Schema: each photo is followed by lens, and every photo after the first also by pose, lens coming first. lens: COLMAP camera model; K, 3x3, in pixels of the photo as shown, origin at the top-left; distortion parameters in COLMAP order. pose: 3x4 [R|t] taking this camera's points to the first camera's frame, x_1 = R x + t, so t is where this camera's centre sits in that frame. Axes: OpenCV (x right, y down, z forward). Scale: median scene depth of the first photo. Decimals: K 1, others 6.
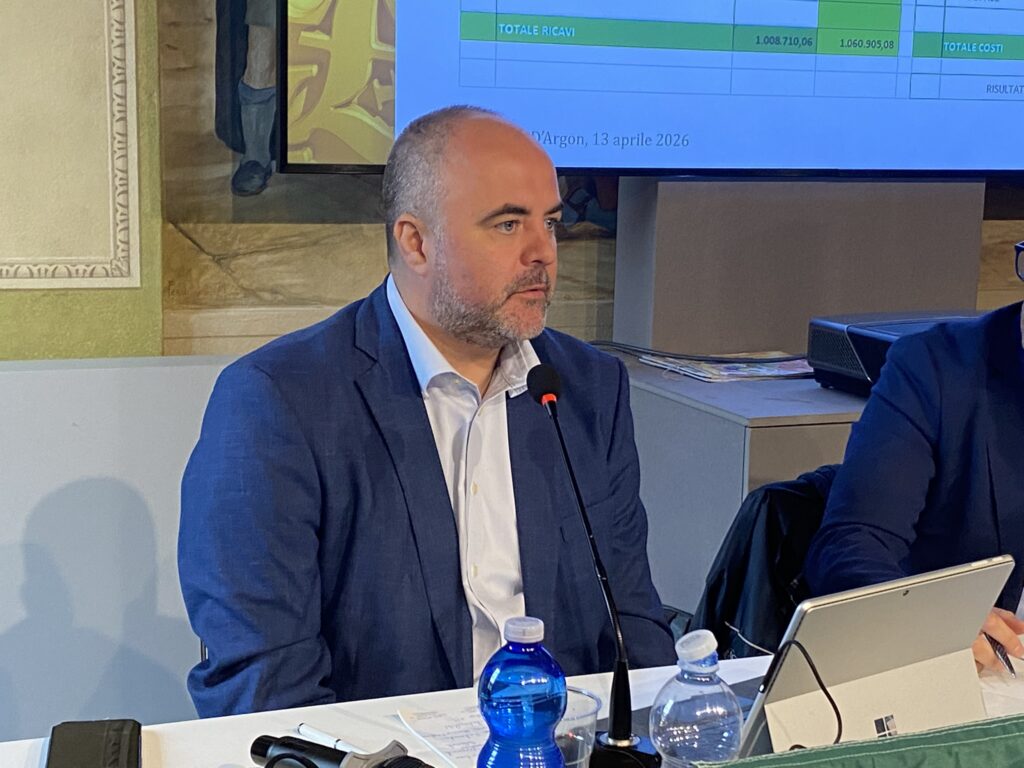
lens RADIAL K [[1784.8, 0, 511.3], [0, 1784.8, 378.8], [0, 0, 1]] dist [0.101476, 0.000000]
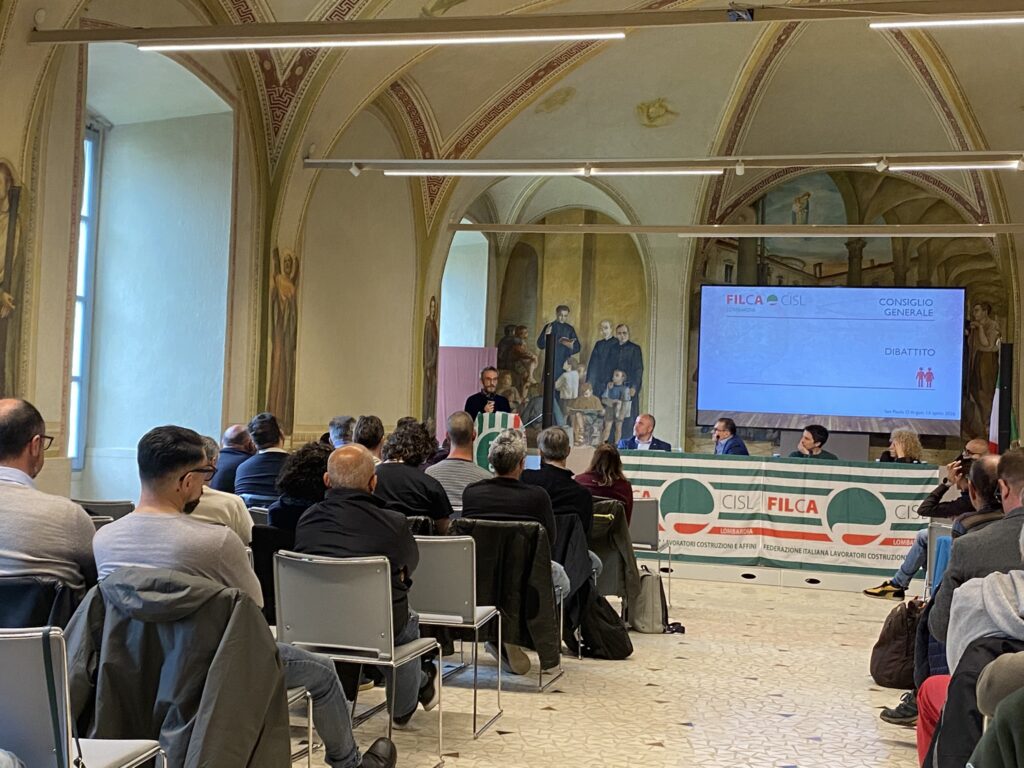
lens RADIAL K [[1440.5, 0, 516.2], [0, 1440.5, 378.2], [0, 0, 1]] dist [0.155337, 0.000000]
pose [[0.782215, -0.011945, -0.622894, 1.989725], [-0.117616, 0.979006, -0.166473, 0.488723], [0.611805, 0.203480, 0.764389, -2.461747]]
